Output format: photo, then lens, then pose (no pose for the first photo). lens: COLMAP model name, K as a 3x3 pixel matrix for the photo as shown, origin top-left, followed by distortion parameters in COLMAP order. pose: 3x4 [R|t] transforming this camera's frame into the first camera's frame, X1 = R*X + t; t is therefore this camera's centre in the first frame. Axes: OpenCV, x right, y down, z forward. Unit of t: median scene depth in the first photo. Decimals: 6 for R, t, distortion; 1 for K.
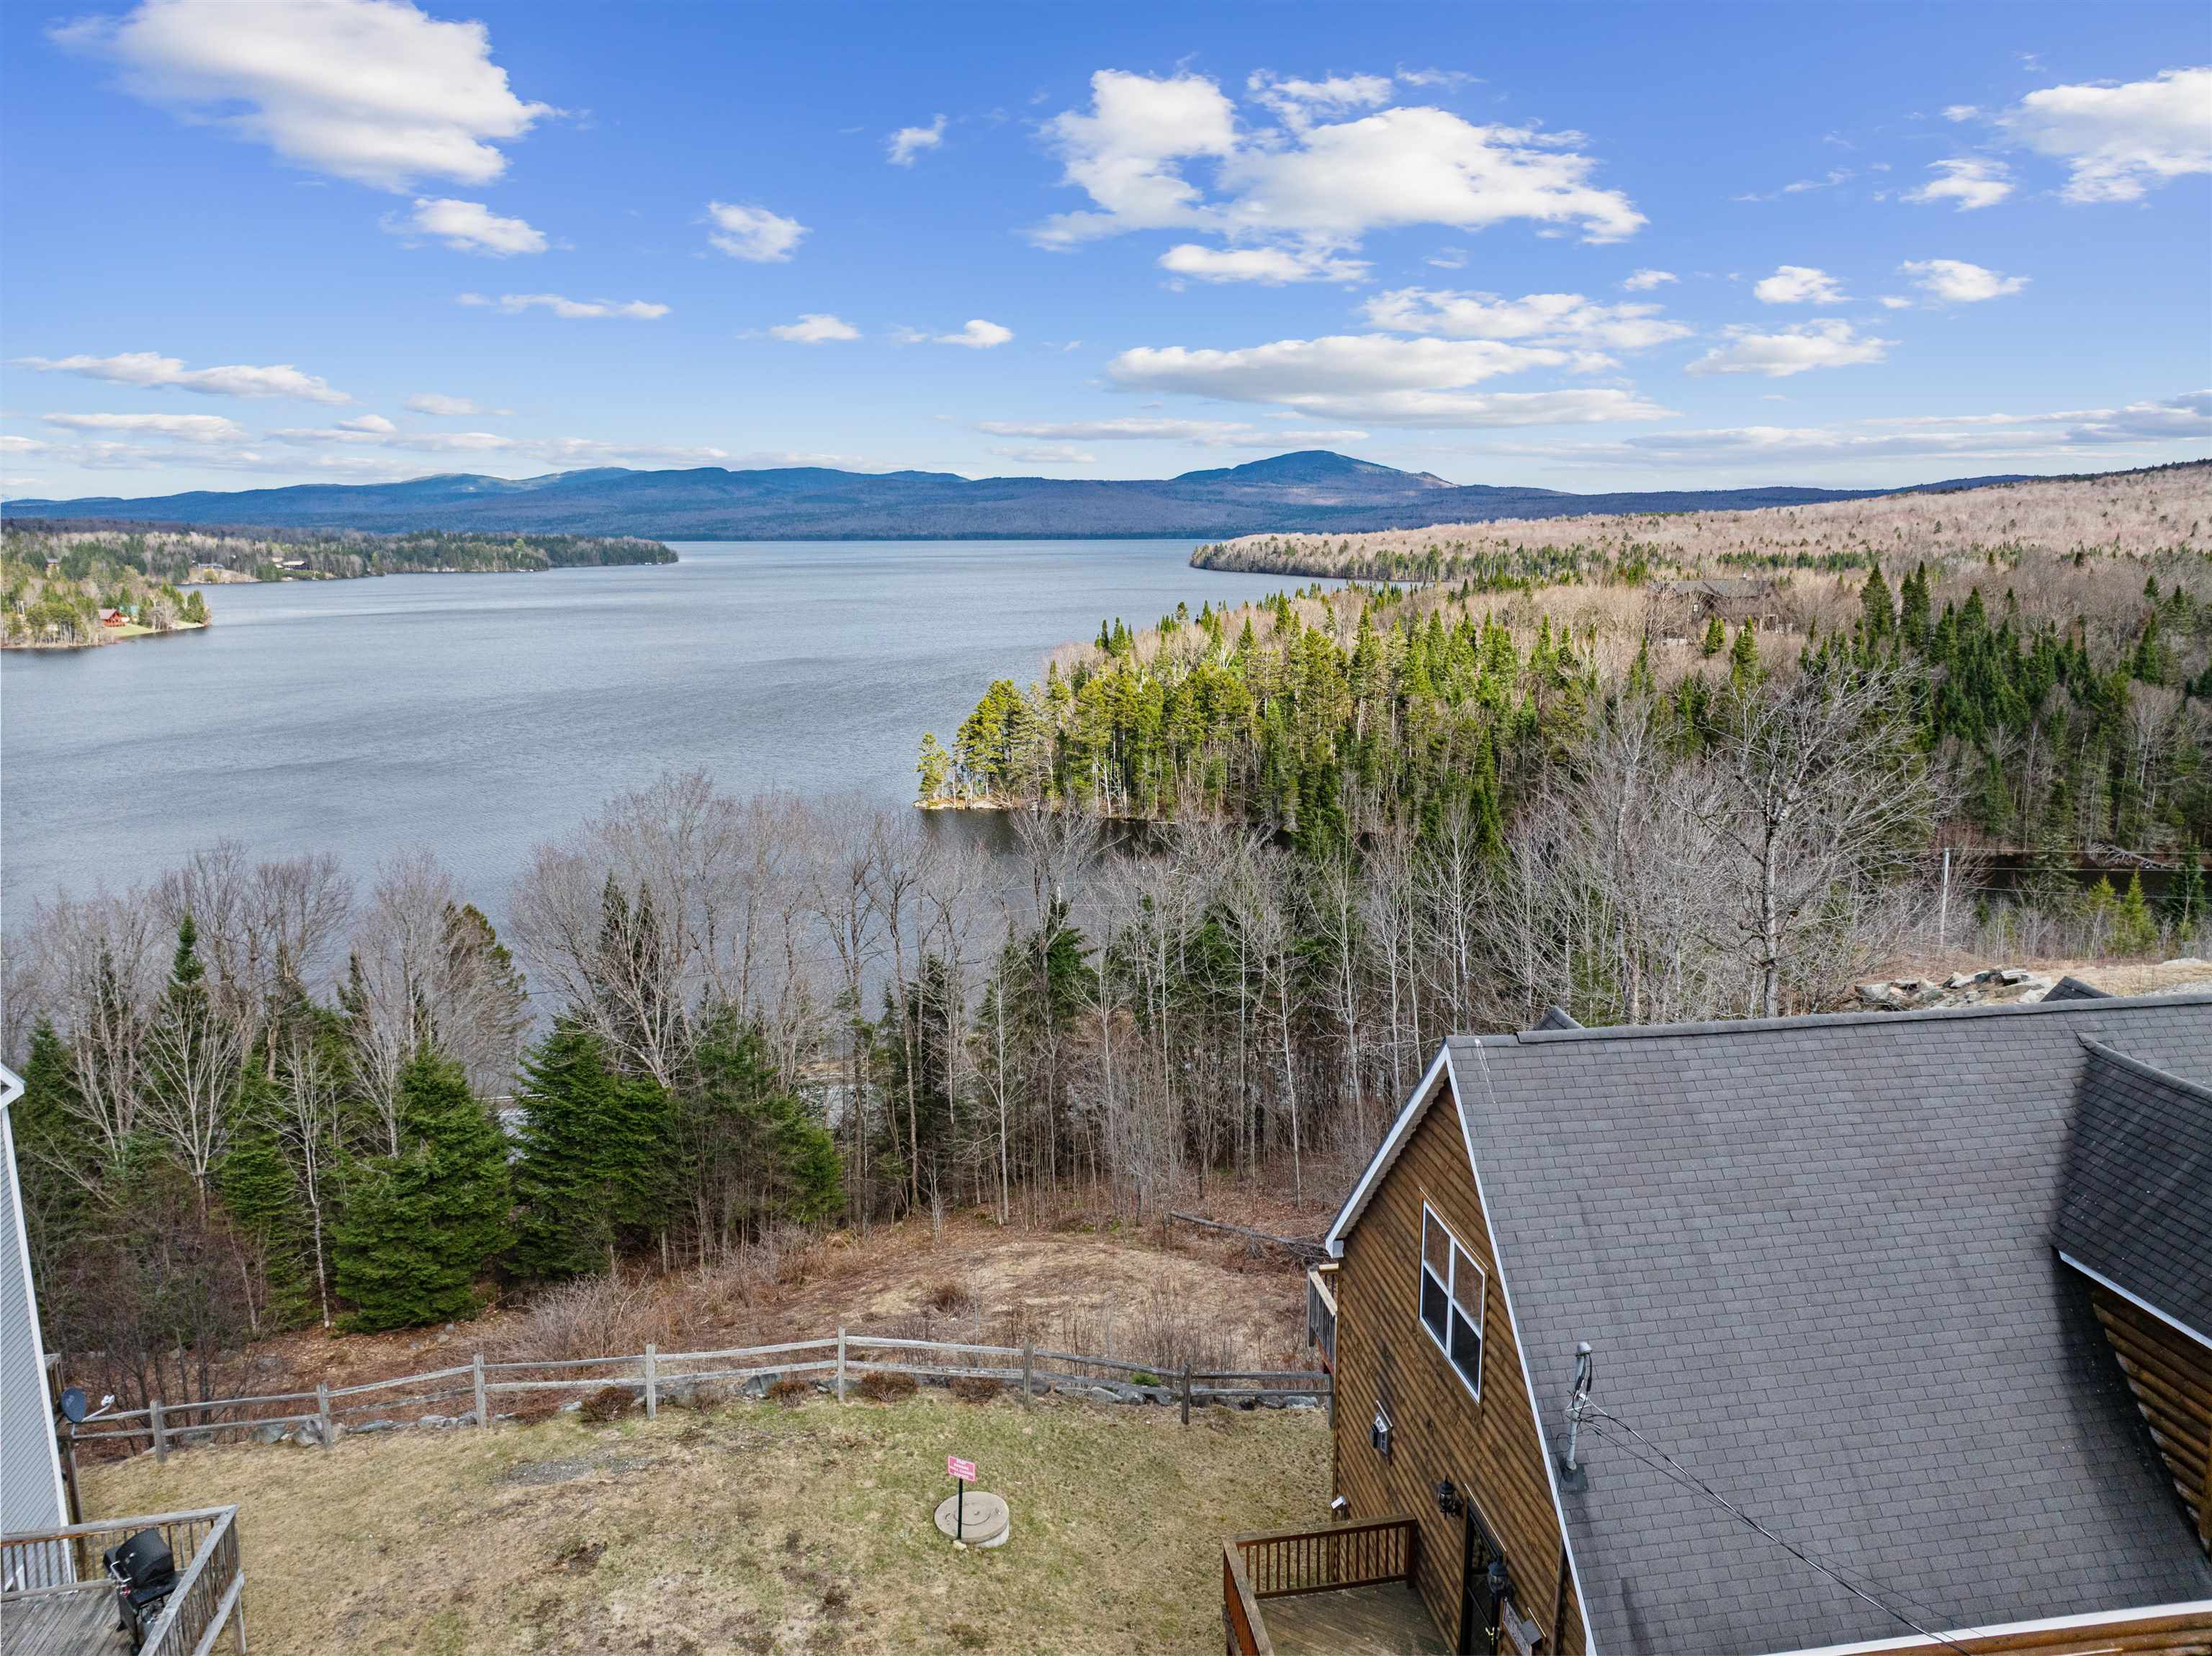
lens RADIAL K [[1547.2, 0, 1110.6], [0, 1547.2, 821.4], [0, 0, 1]] dist [-0.036117, -0.003332]
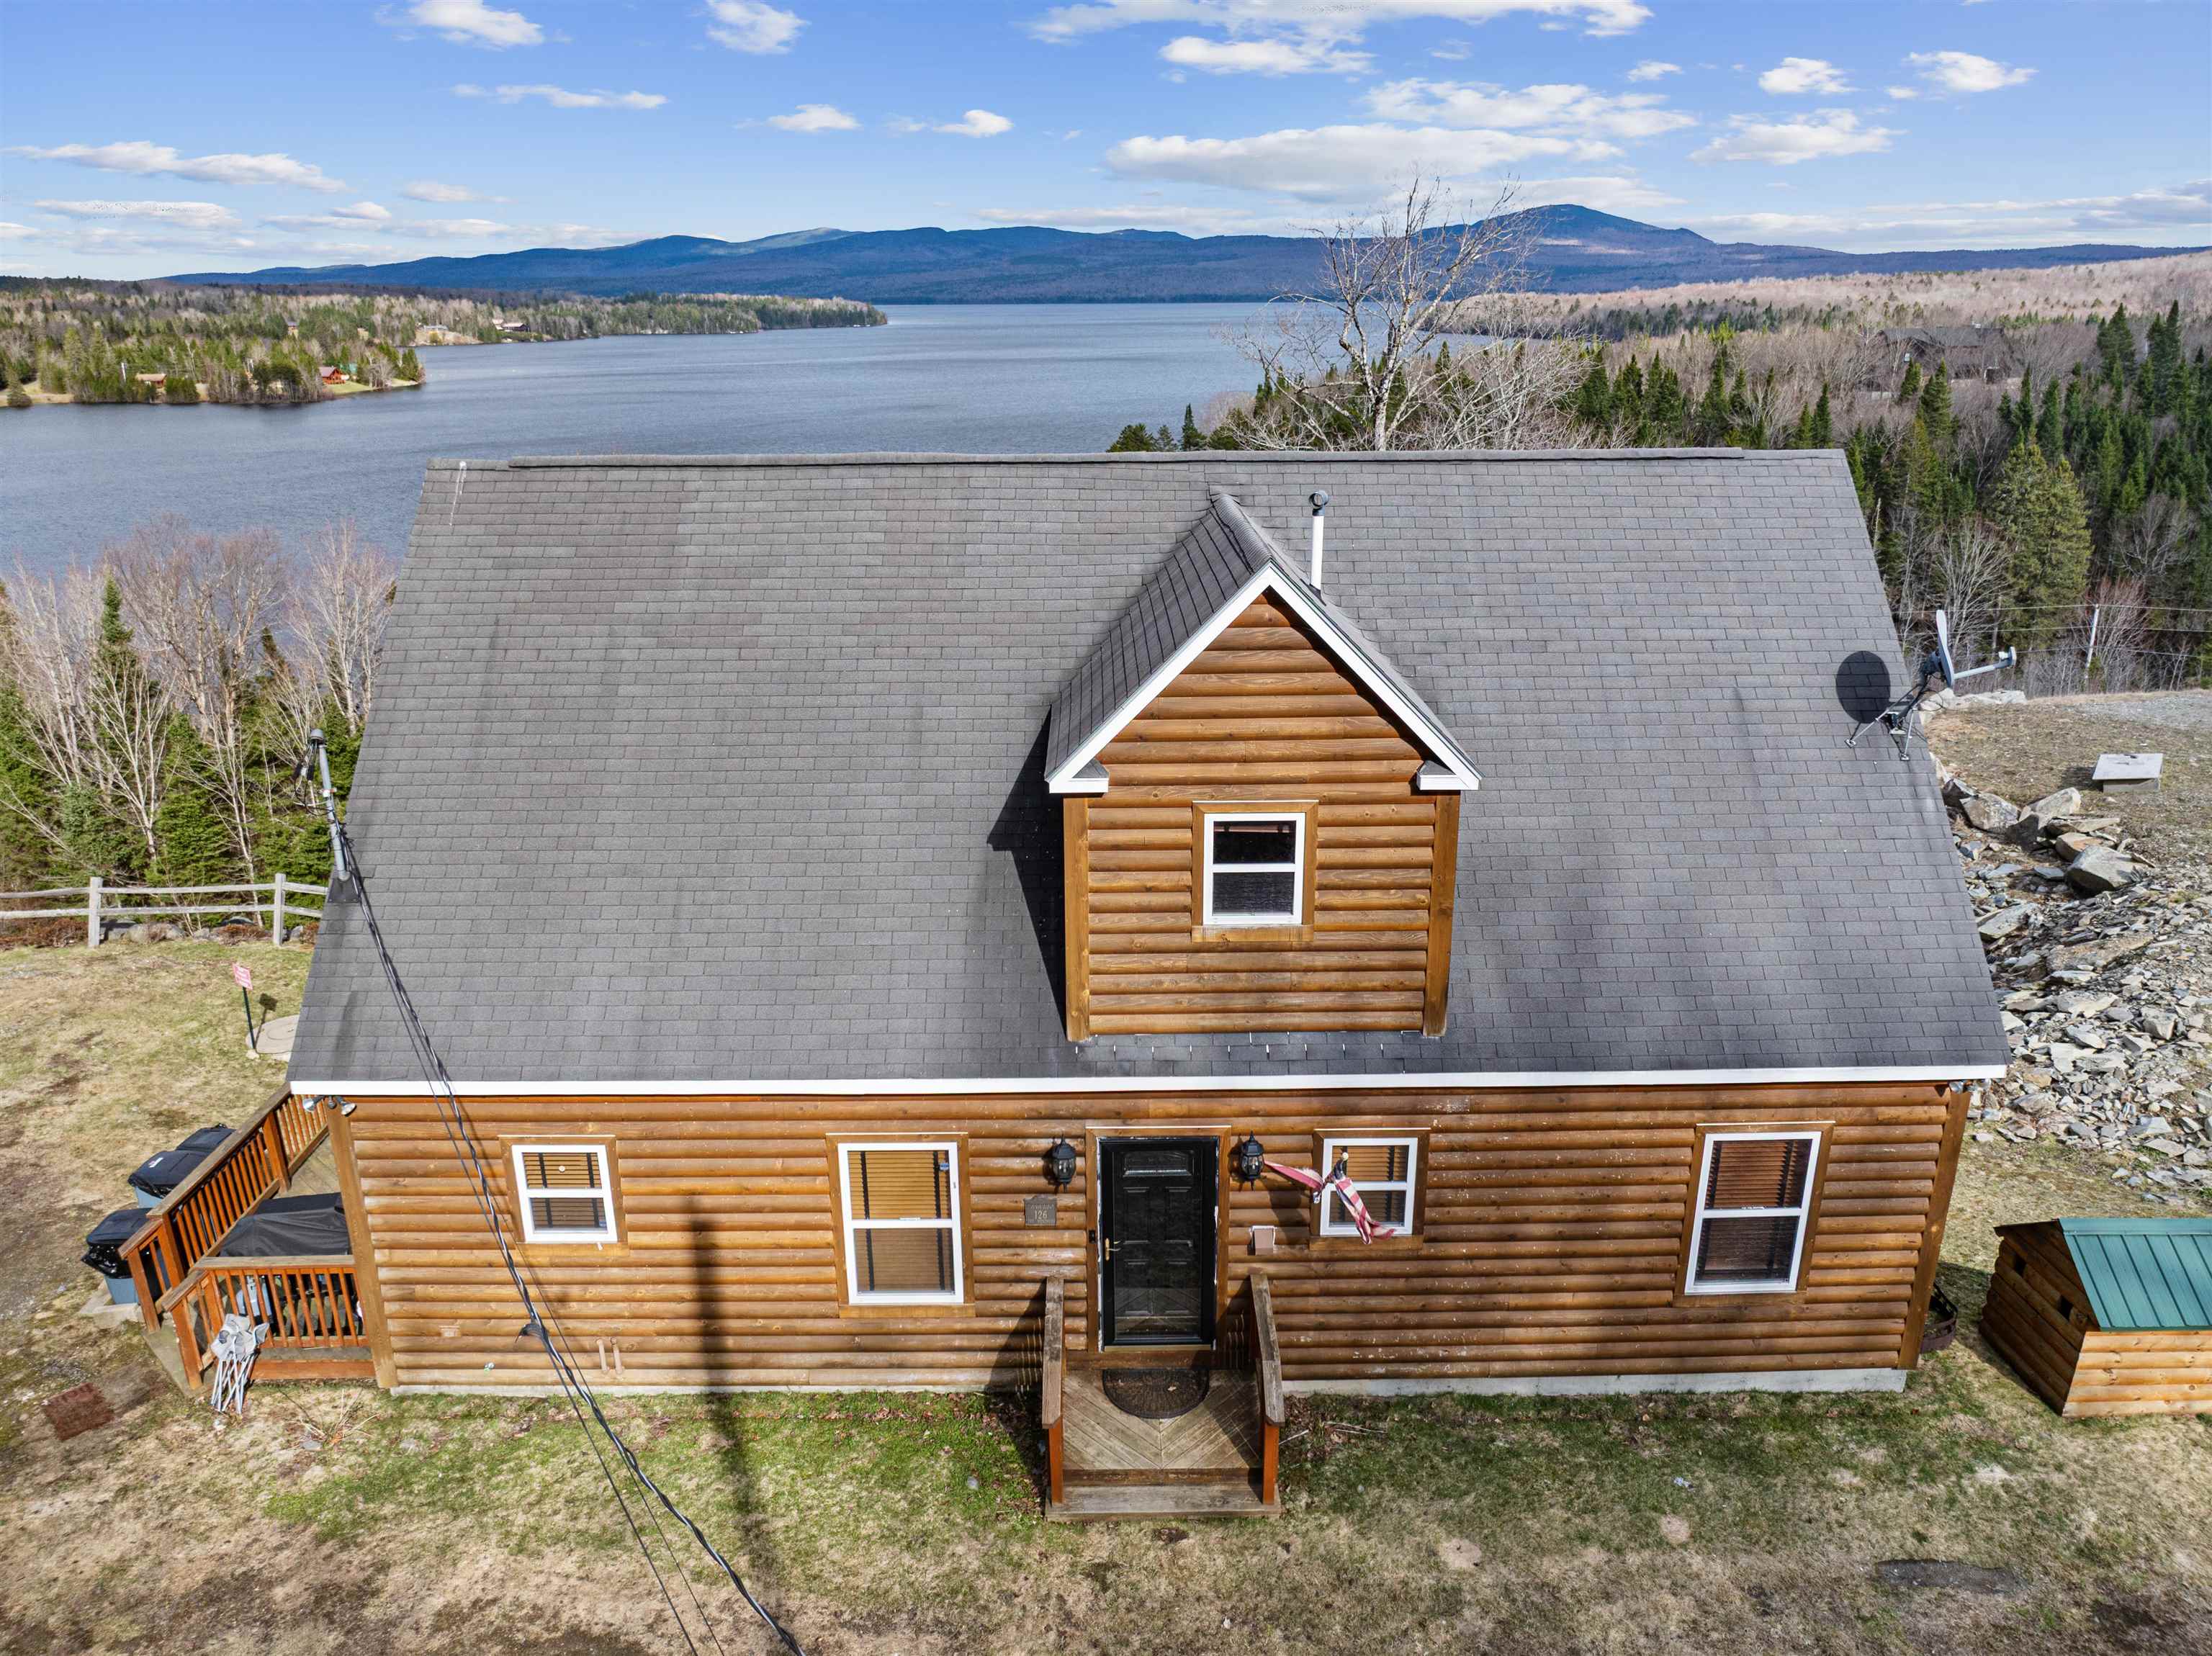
lens RADIAL K [[1554.5, 0, 1110.9], [0, 1554.5, 827.4], [0, 0, 1]] dist [-0.038536, 0.003867]
pose [[0.990528, 0.041178, -0.130988, 0.054048], [-0.021625, 0.988851, 0.147328, 0.015492], [0.135594, -0.143100, 0.980376, 0.011005]]
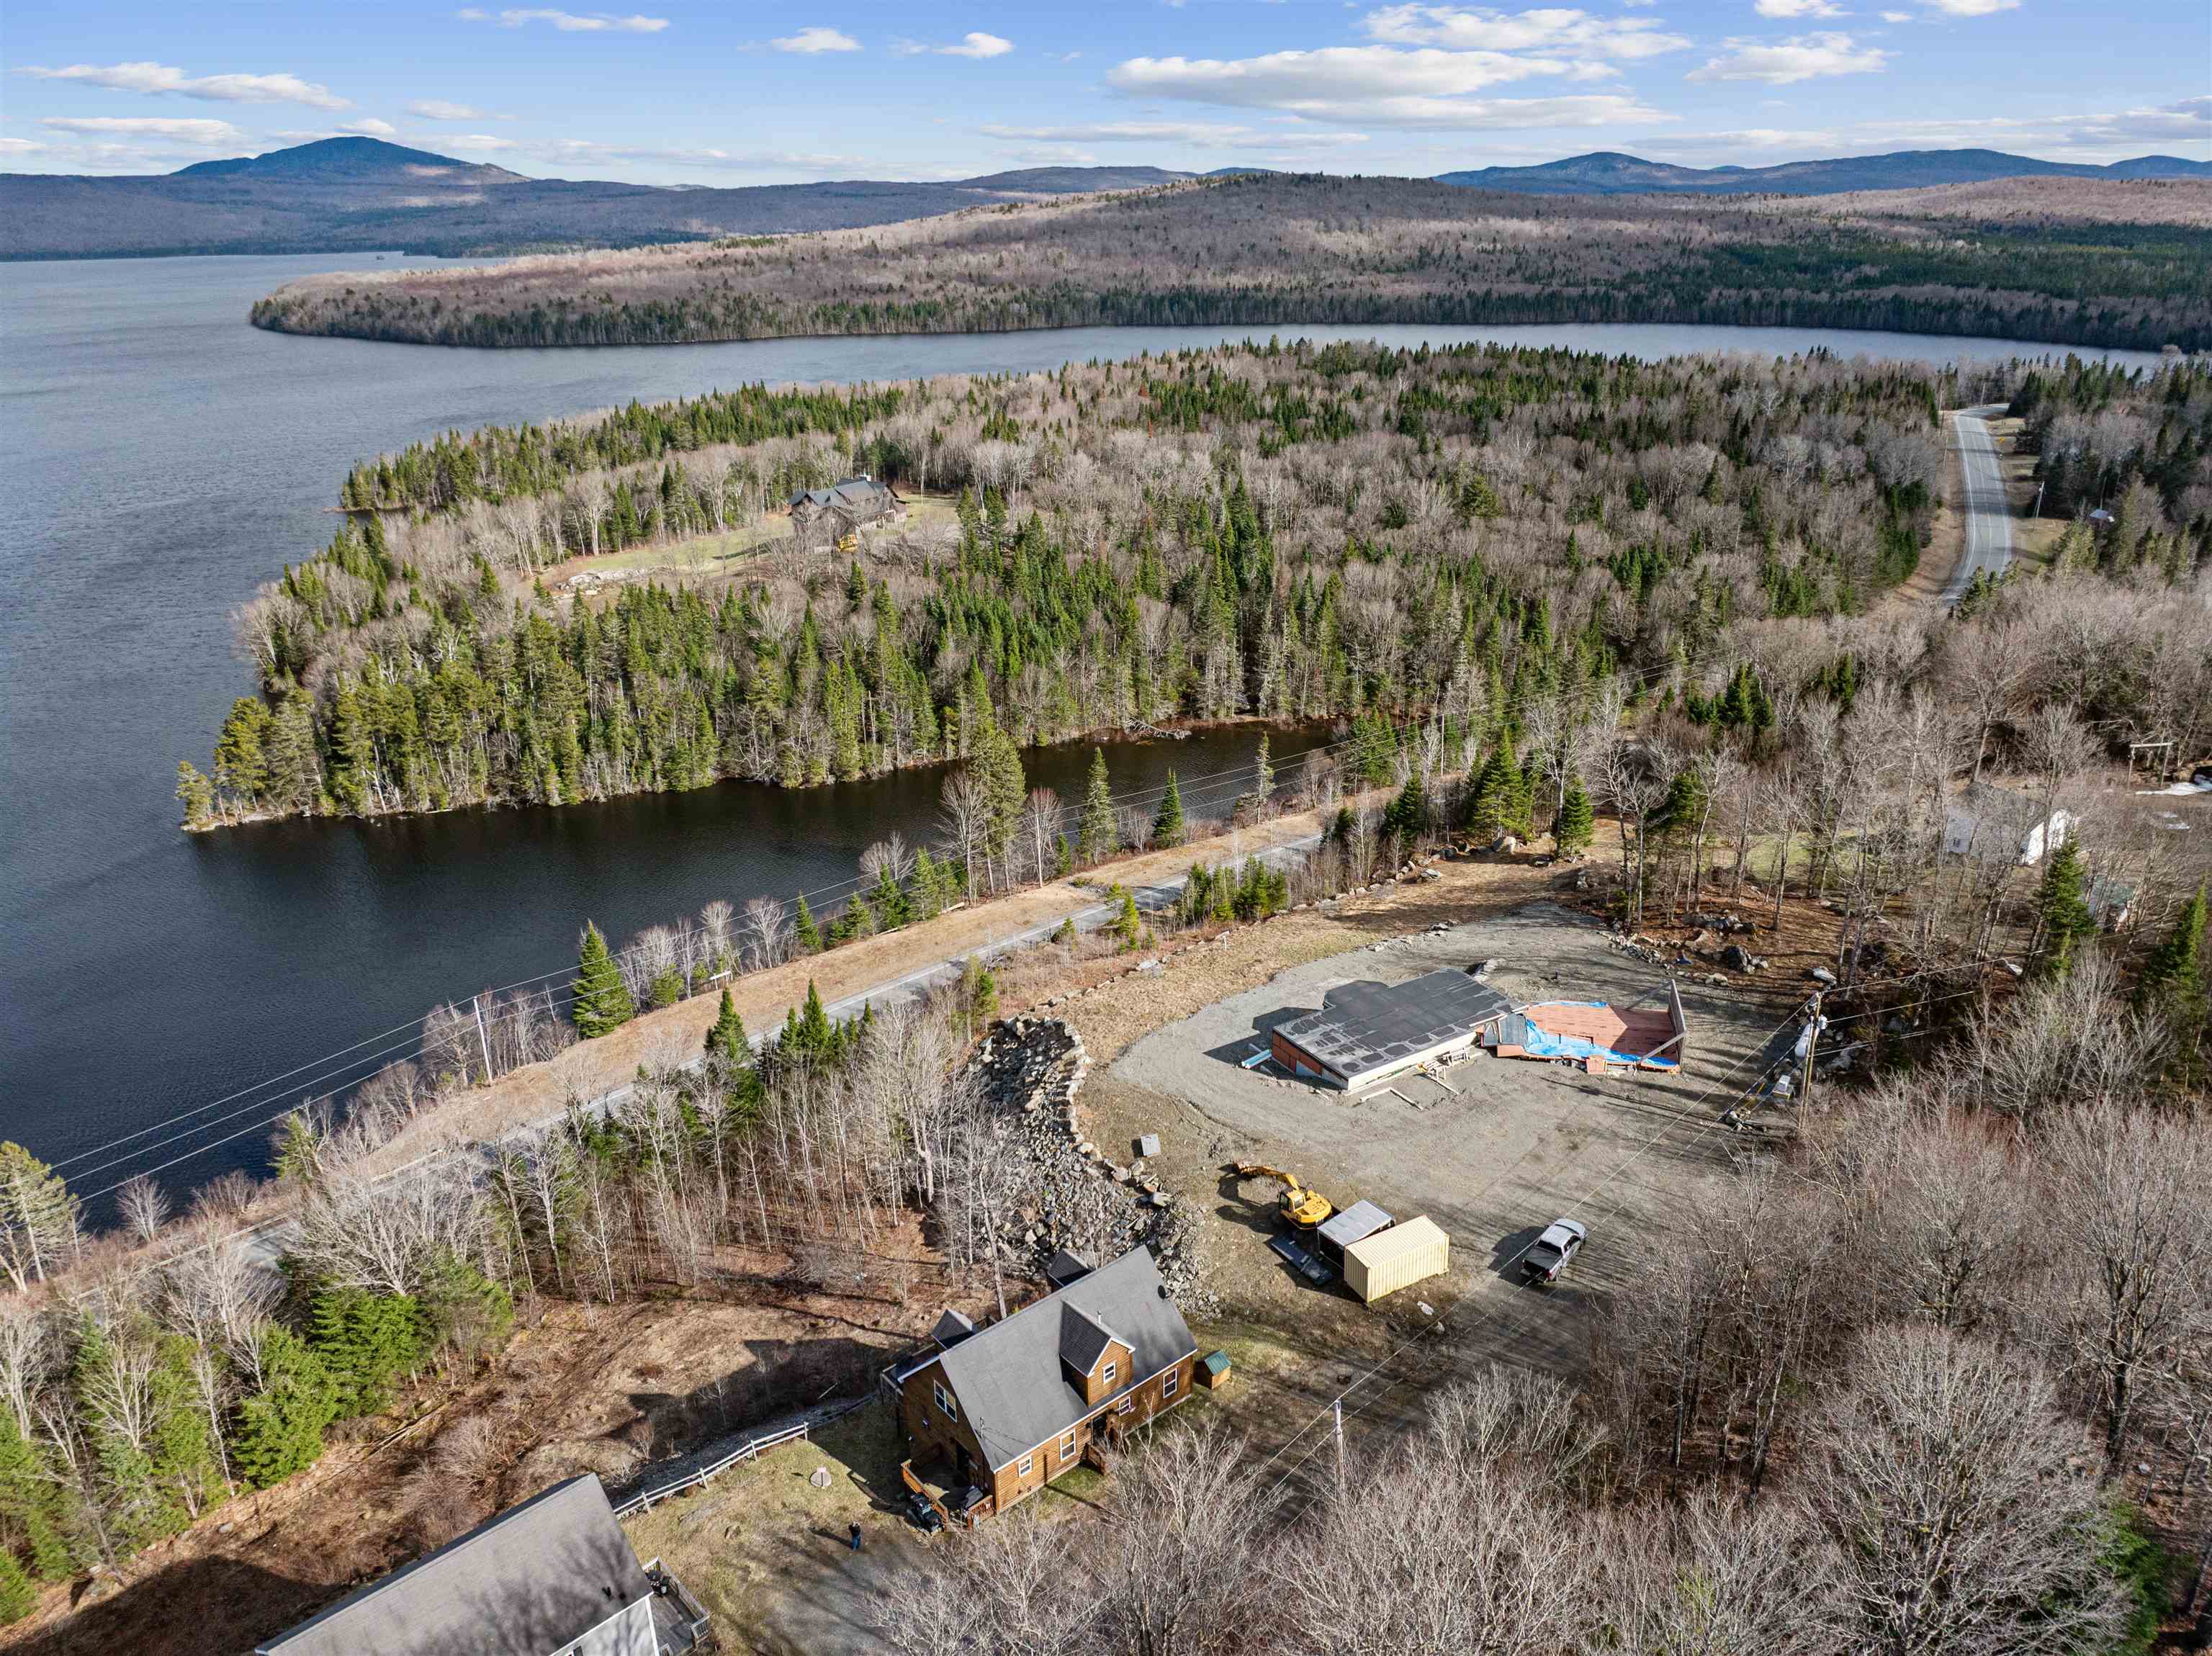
lens RADIAL K [[1542.8, 0, 1099.5], [0, 1542.8, 831.0], [0, 0, 1]] dist [-0.037851, 0.001183]
pose [[0.853154, -0.199570, 0.481975, -0.094244], [0.104994, 0.970712, 0.216088, -0.171494], [-0.510984, -0.133752, 0.849121, -0.217498]]
